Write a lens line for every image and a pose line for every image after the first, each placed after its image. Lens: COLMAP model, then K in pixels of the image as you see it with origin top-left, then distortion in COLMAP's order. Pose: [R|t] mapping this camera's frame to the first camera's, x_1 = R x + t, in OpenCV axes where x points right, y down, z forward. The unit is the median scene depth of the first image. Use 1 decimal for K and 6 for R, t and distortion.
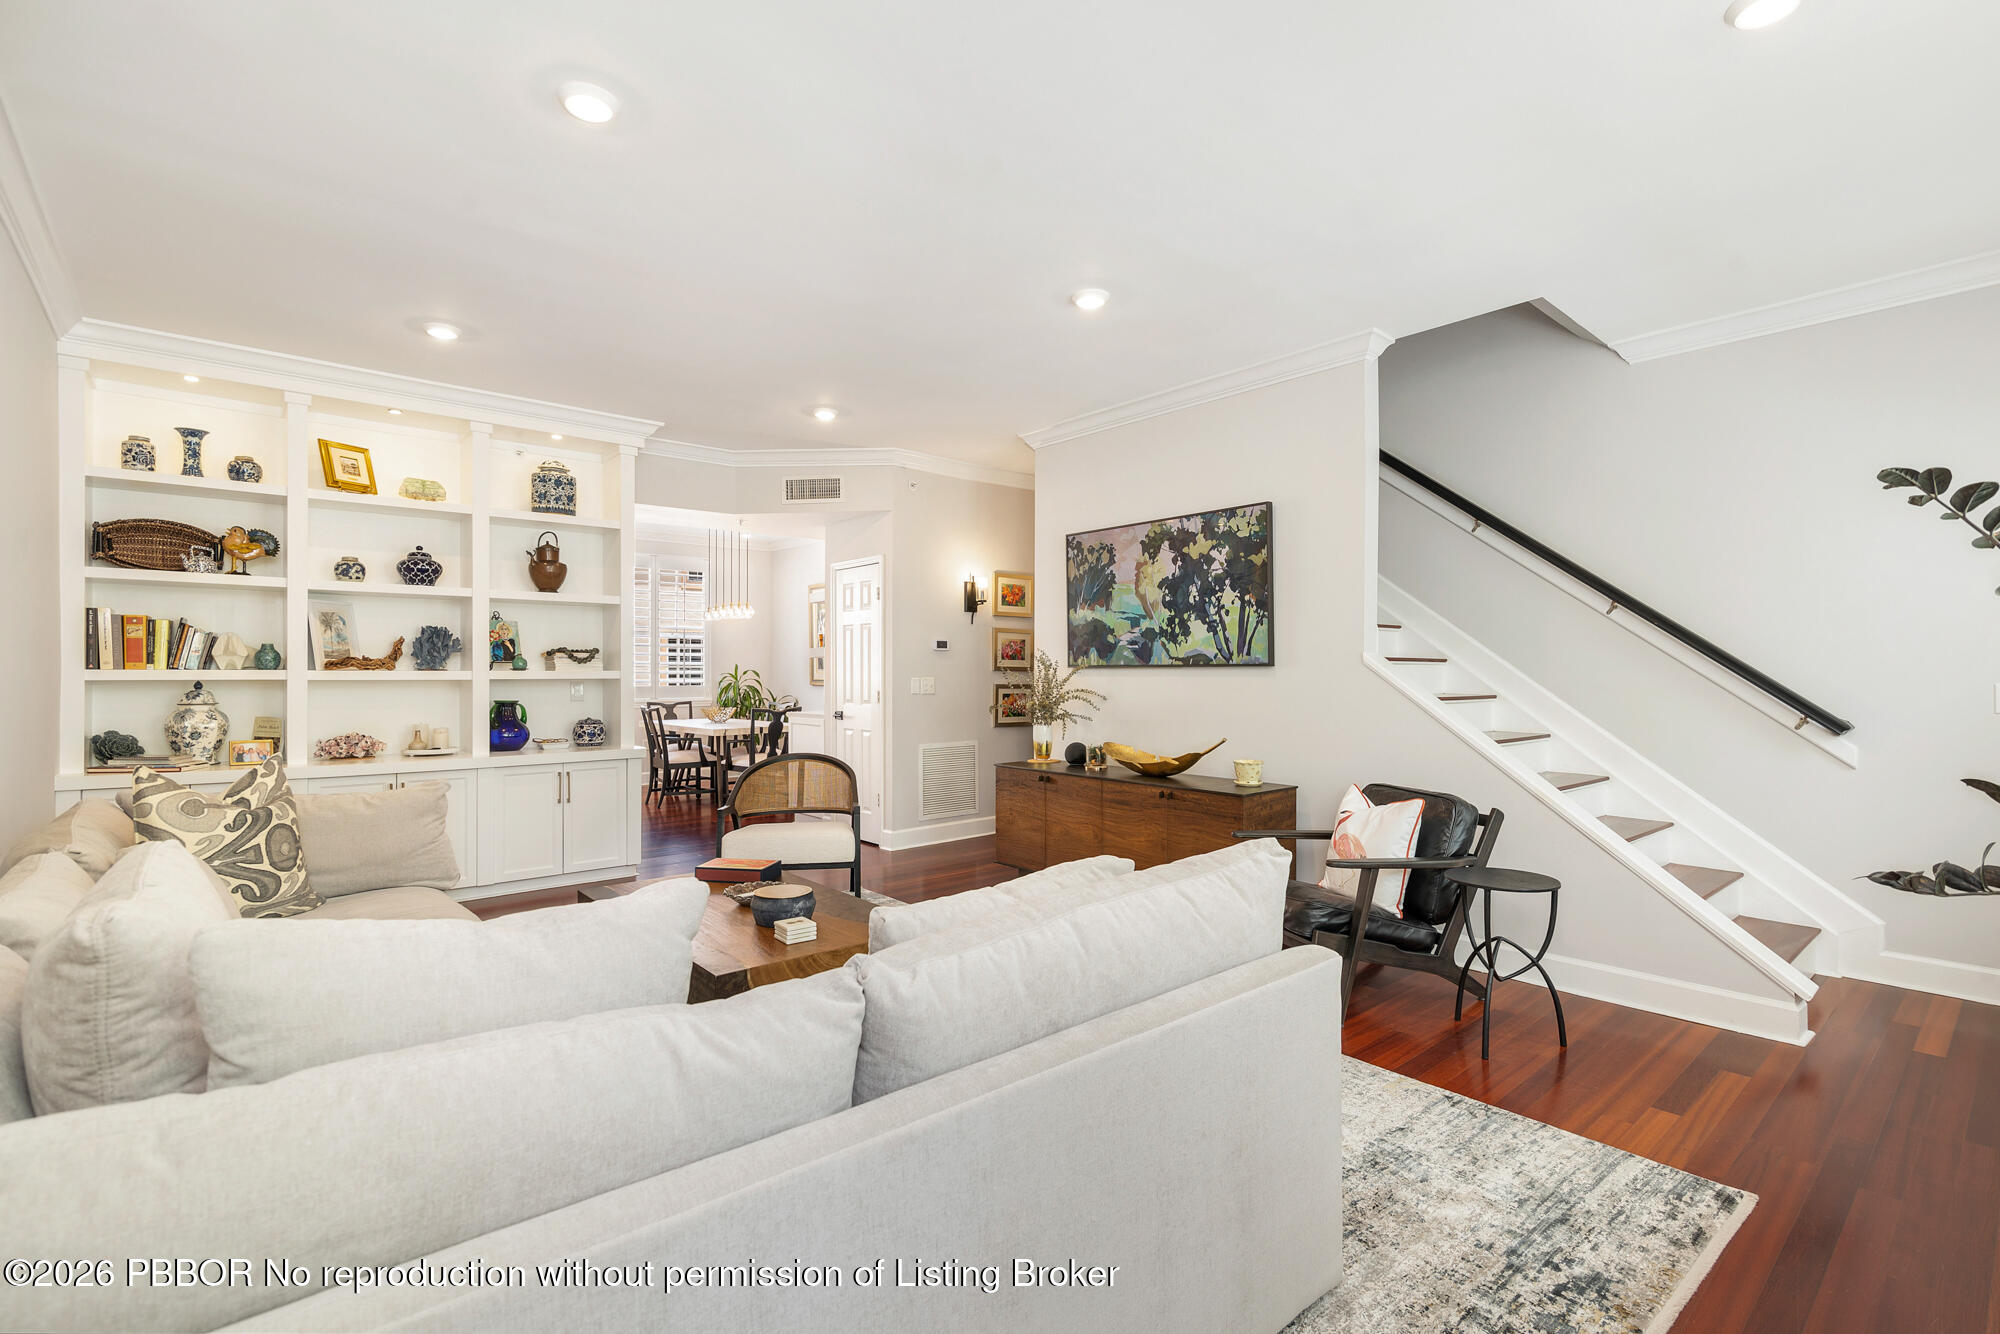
lens RADIAL K [[918.2, 0, 1004.8], [0, 918.2, 669.3], [0, 0, 1]] dist [0.003186, -0.000795]
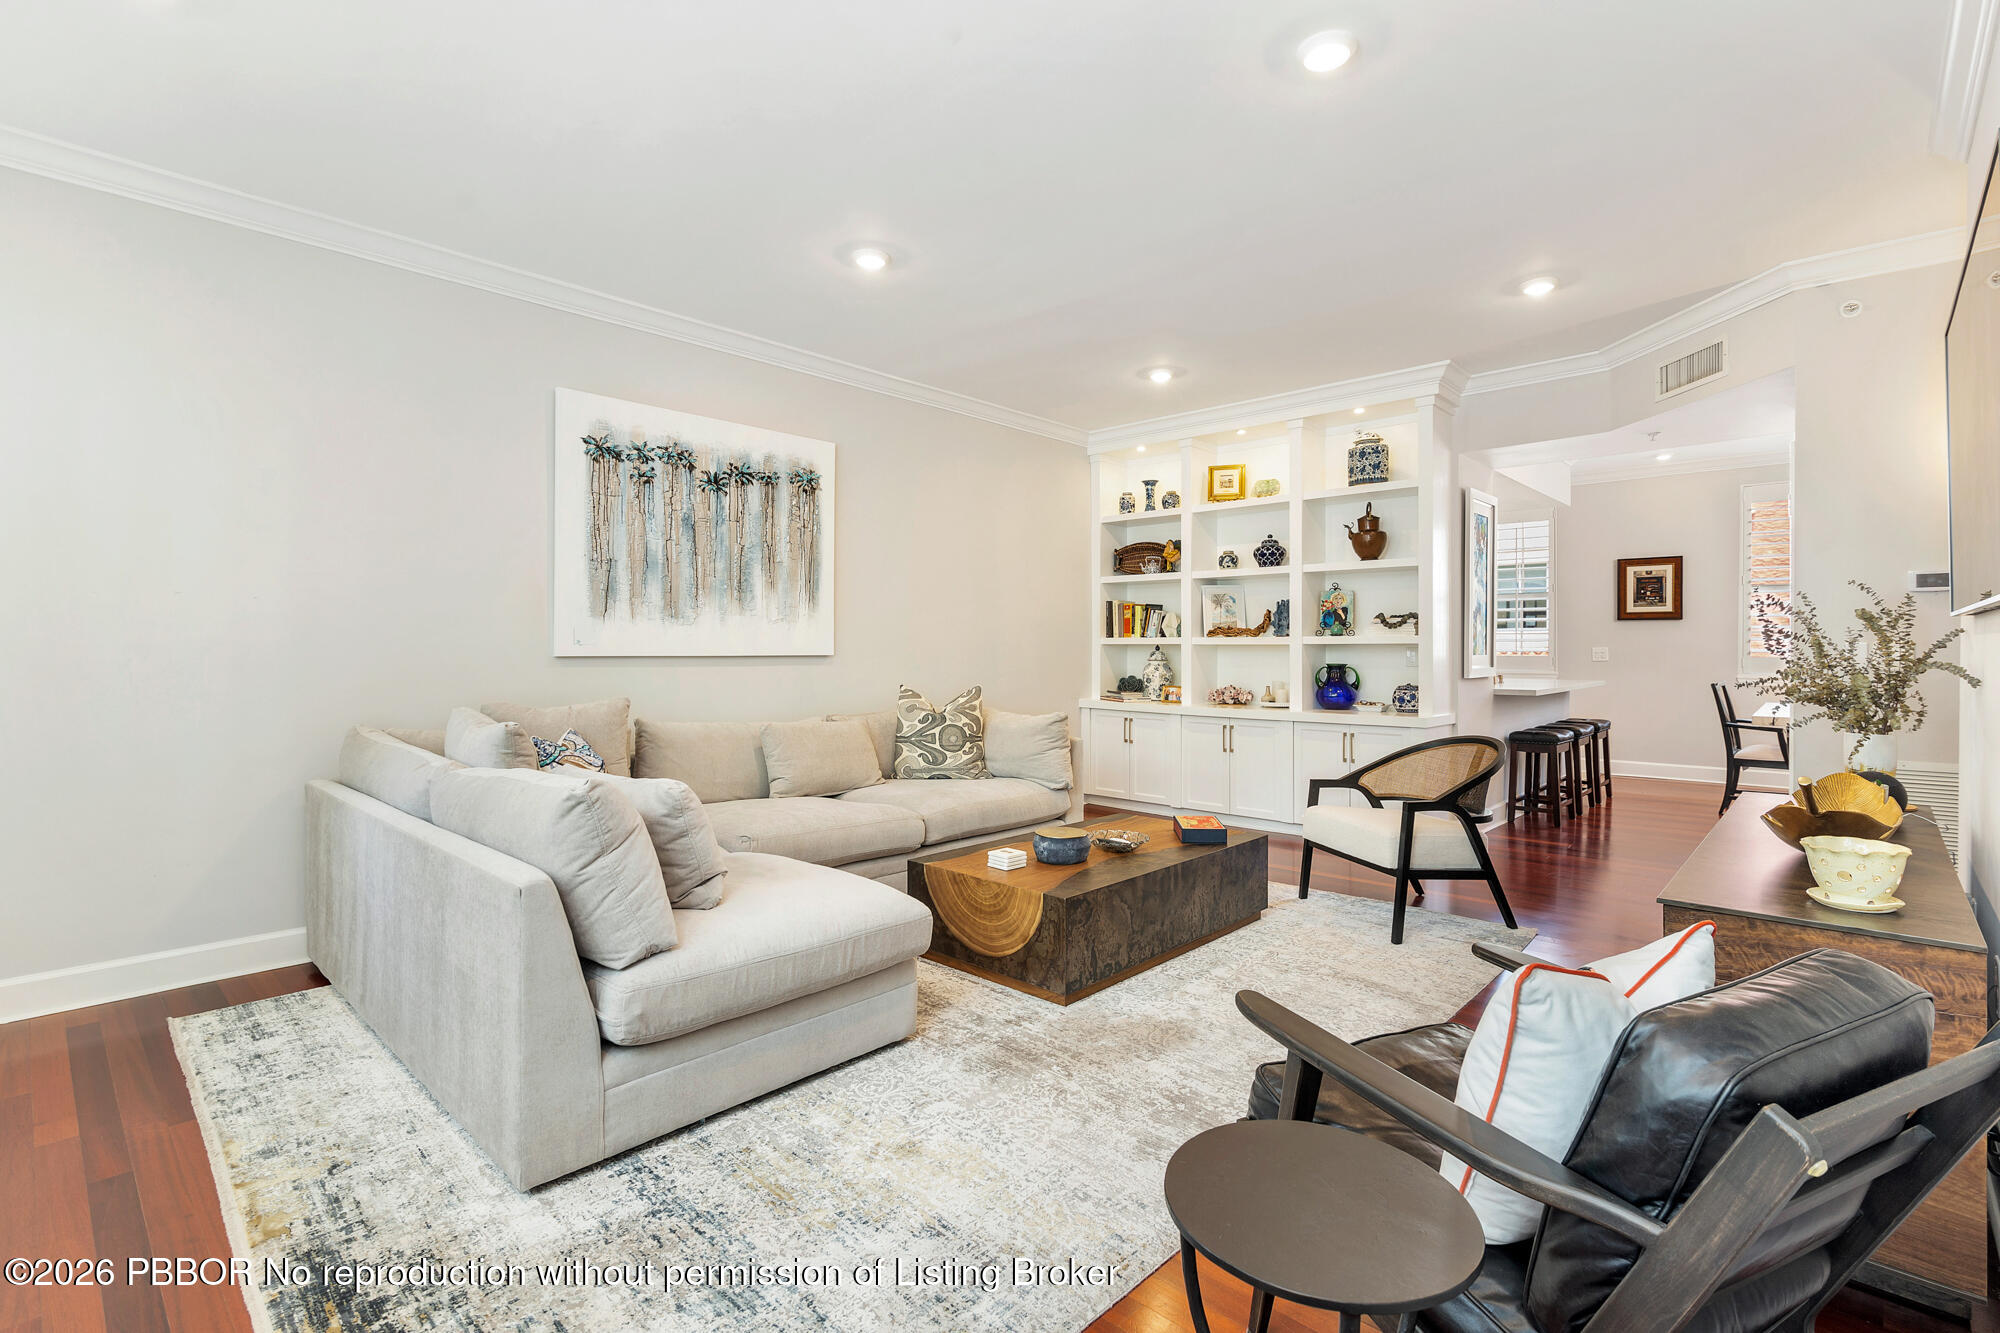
lens RADIAL K [[918.2, 0, 1003.7], [0, 918.2, 656.3], [0, 0, 1]] dist [0.003186, -0.000795]
pose [[0.095582, 0.011178, -0.995359, 0.577055], [0.004380, 0.999923, 0.011650, 0.011974], [0.995412, -0.005473, 0.095525, 0.569689]]
